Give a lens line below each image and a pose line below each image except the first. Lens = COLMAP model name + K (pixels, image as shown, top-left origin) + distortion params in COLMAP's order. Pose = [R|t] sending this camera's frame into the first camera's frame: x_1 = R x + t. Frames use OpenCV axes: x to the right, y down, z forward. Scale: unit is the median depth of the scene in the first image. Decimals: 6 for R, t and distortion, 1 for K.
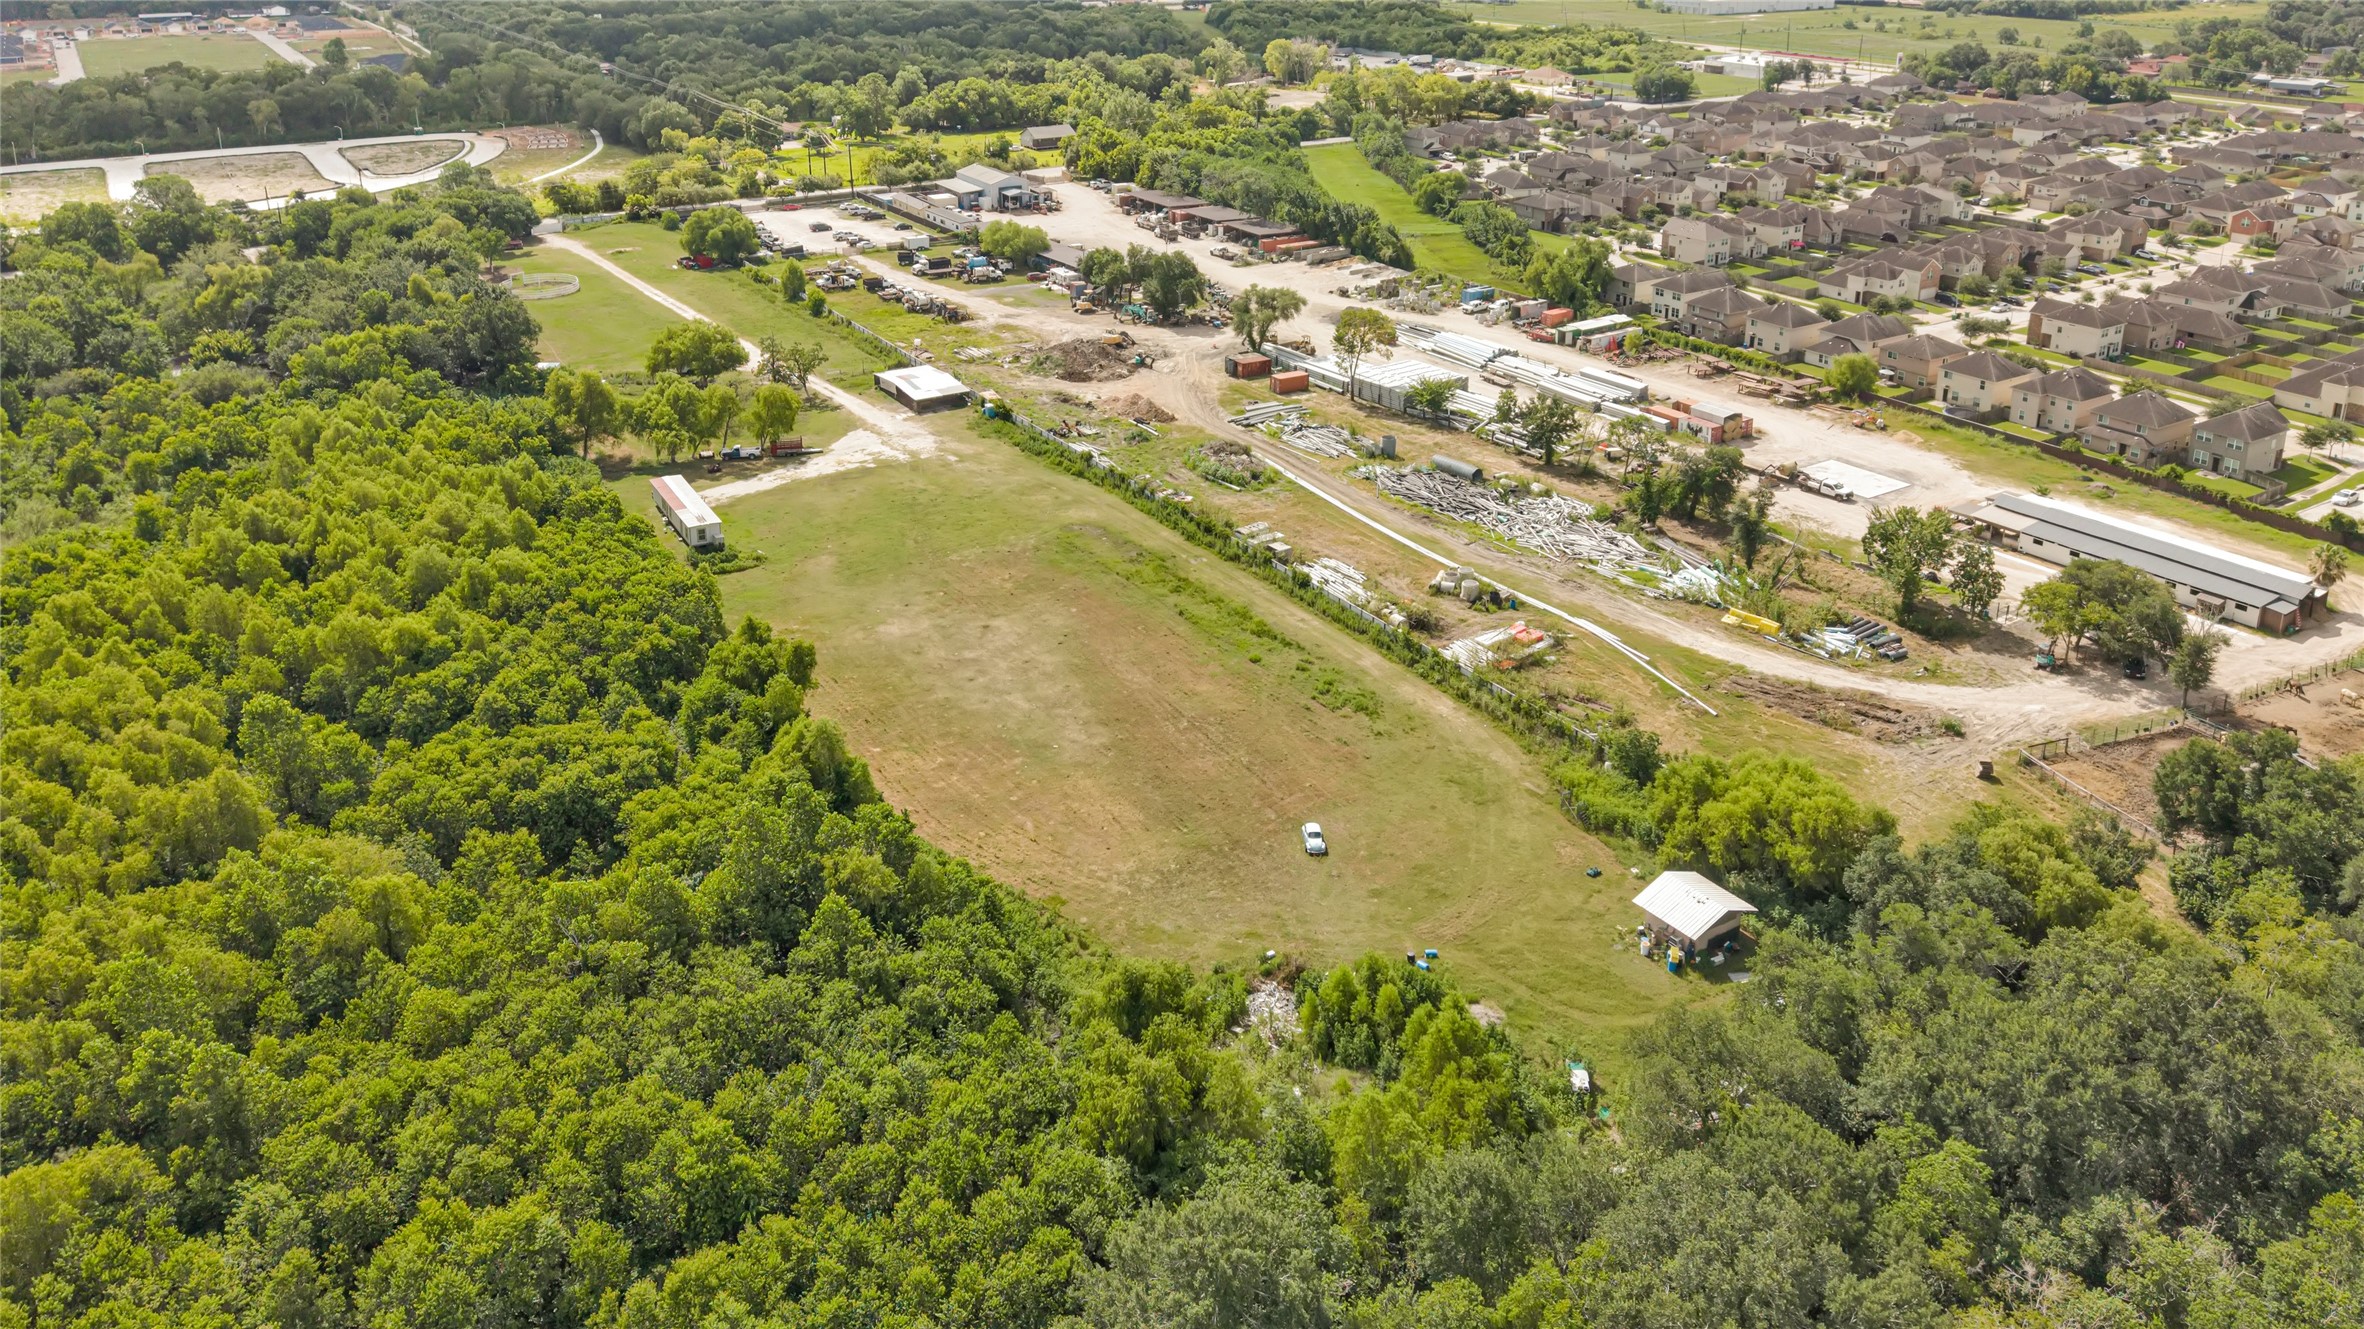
lens RADIAL K [[1628.3, 0, 1194.5], [0, 1628.3, 684.3], [0, 0, 1]] dist [0.020871, -0.038723]
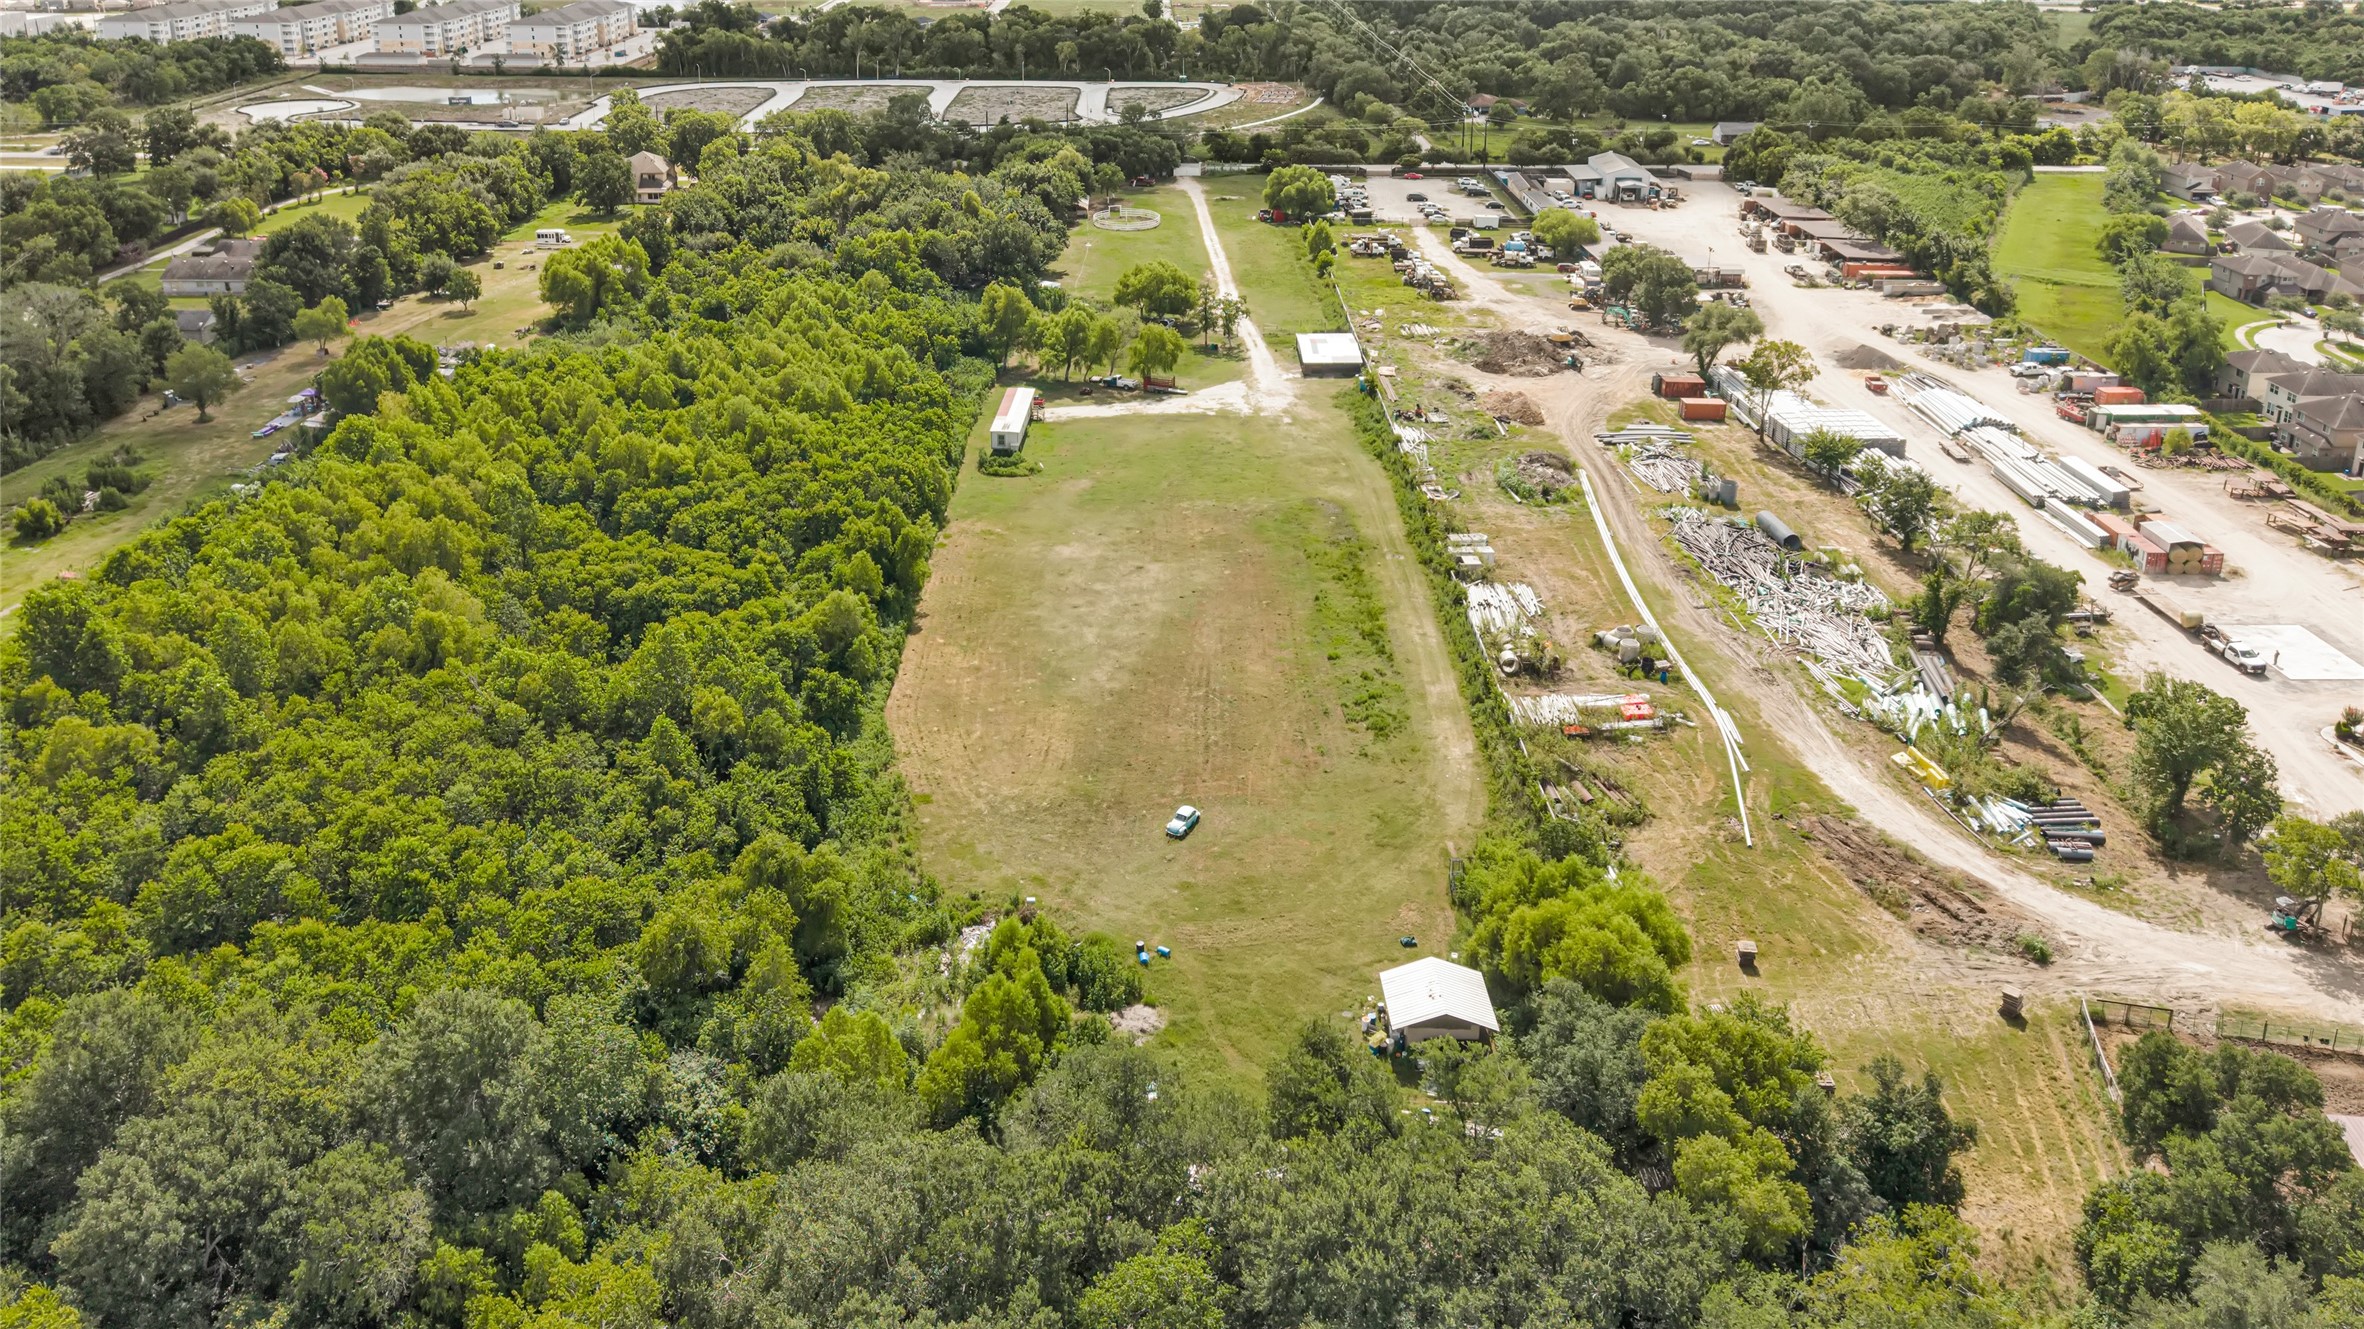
lens RADIAL K [[1628.3, 0, 1167.1], [0, 1628.3, 664.5], [0, 0, 1]] dist [0.020871, -0.038723]
pose [[0.834293, 0.249622, -0.491574, 0.306757], [-0.249170, 0.966091, 0.067695, -0.036443], [0.491803, 0.066008, 0.868201, 0.069924]]
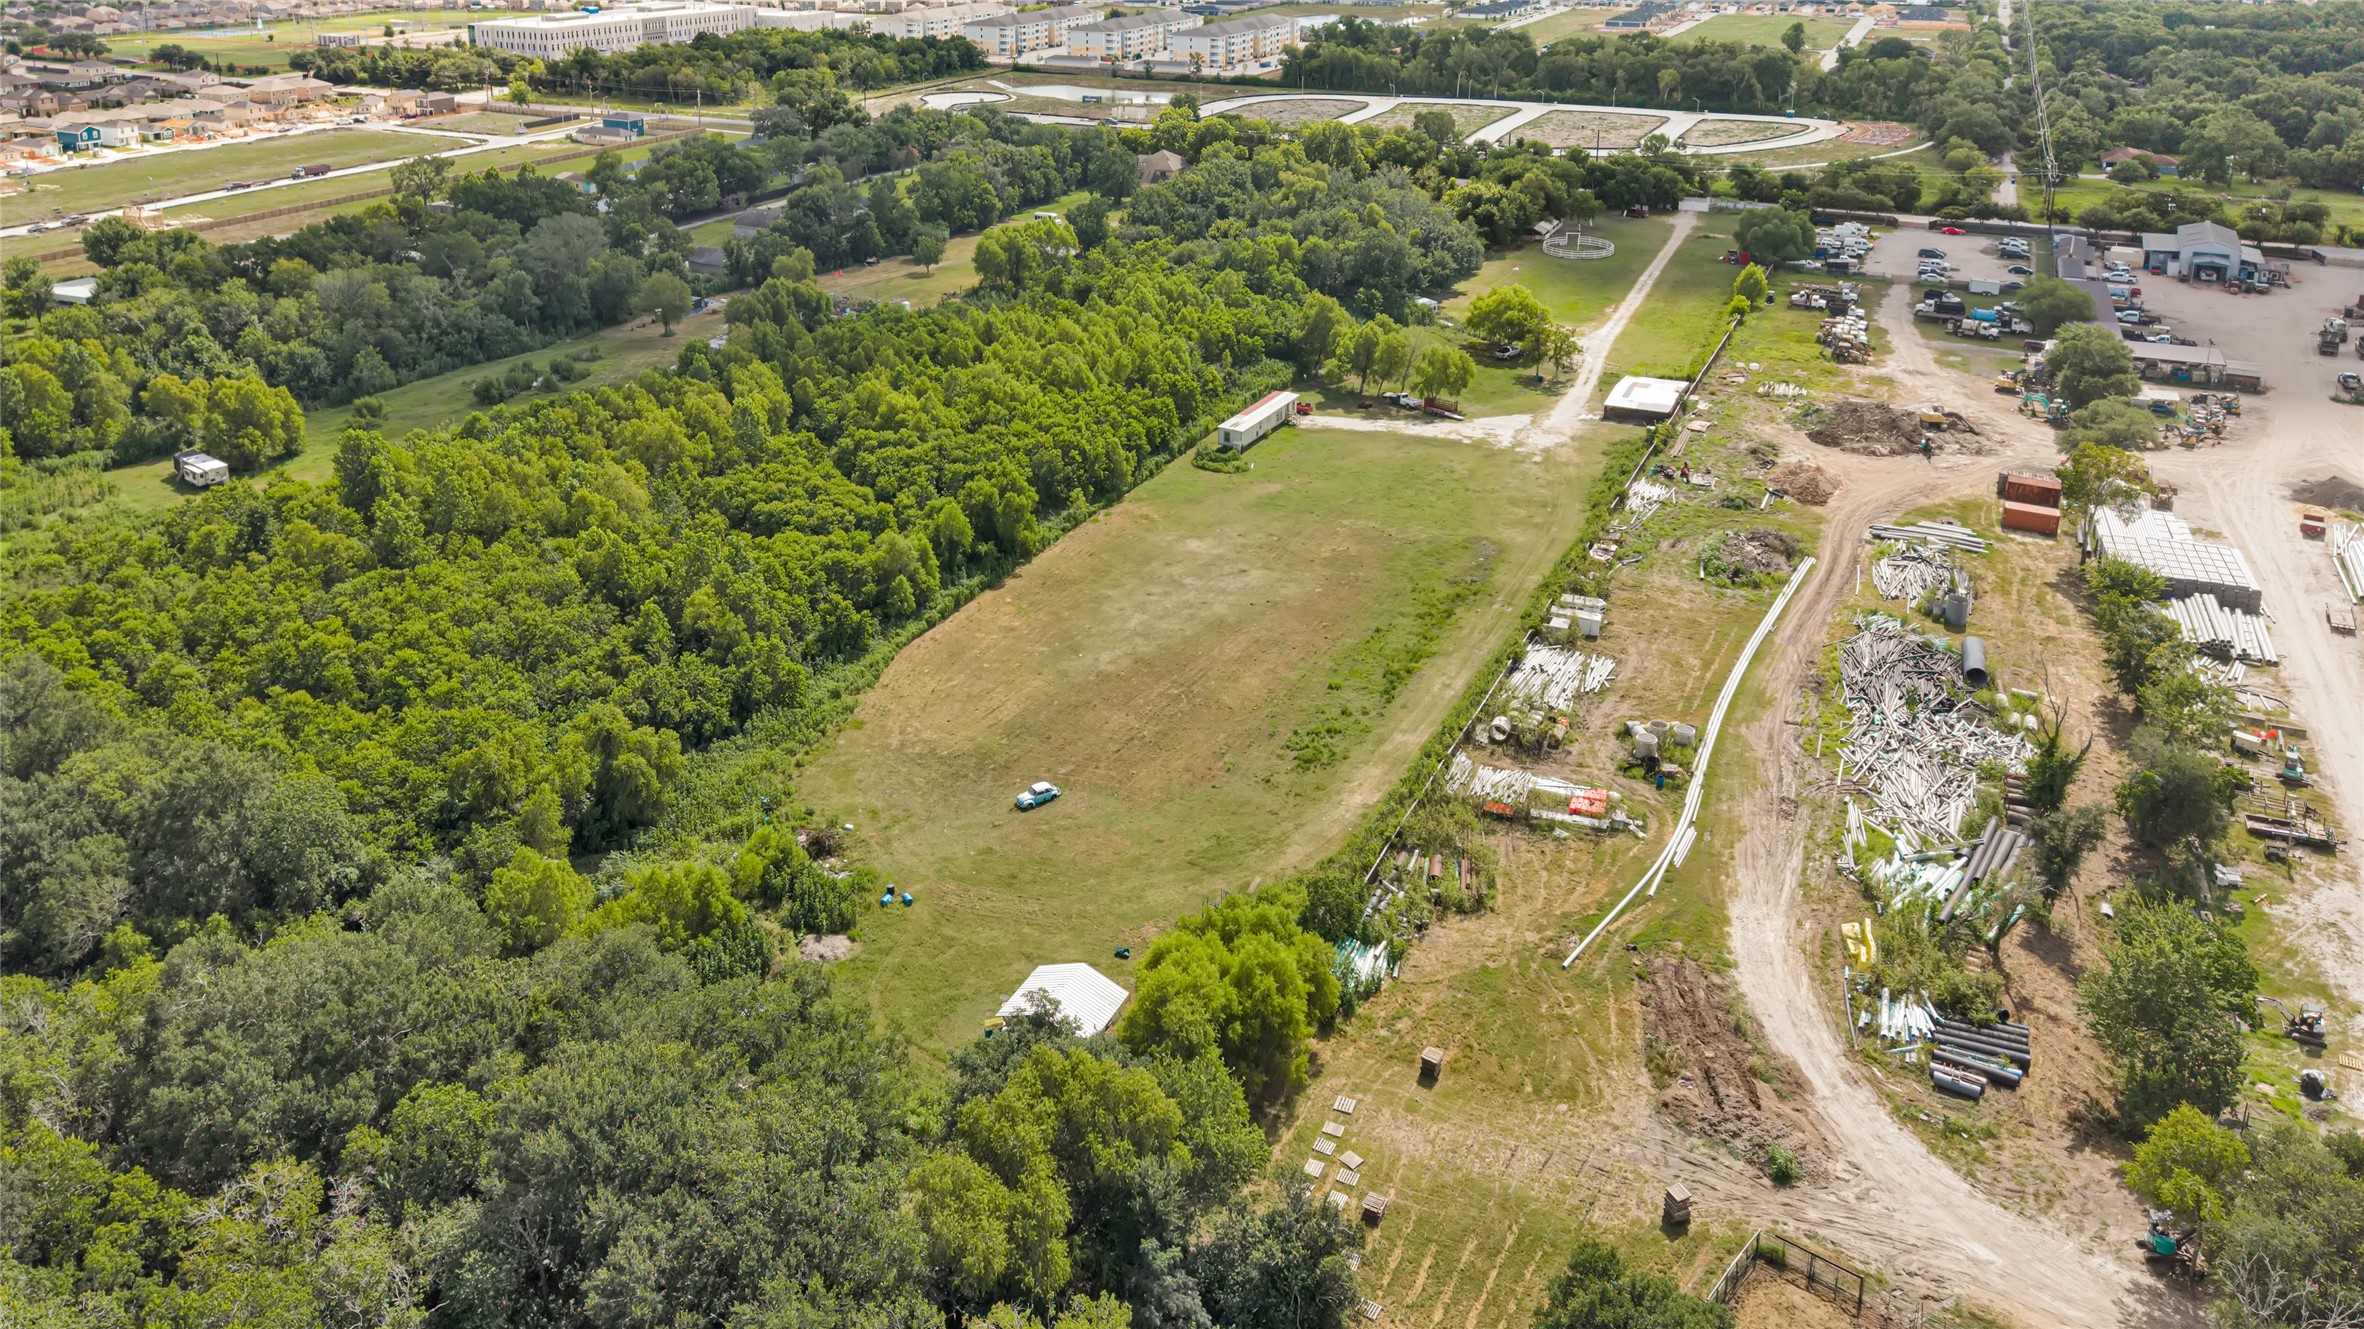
lens RADIAL K [[1628.3, 0, 1161.7], [0, 1628.3, 652.4], [0, 0, 1]] dist [0.020871, -0.038723]
pose [[0.484728, 0.372379, -0.791437, 0.512165], [-0.385024, 0.903305, 0.189200, -0.121517], [0.785363, 0.213011, 0.581232, 0.257534]]
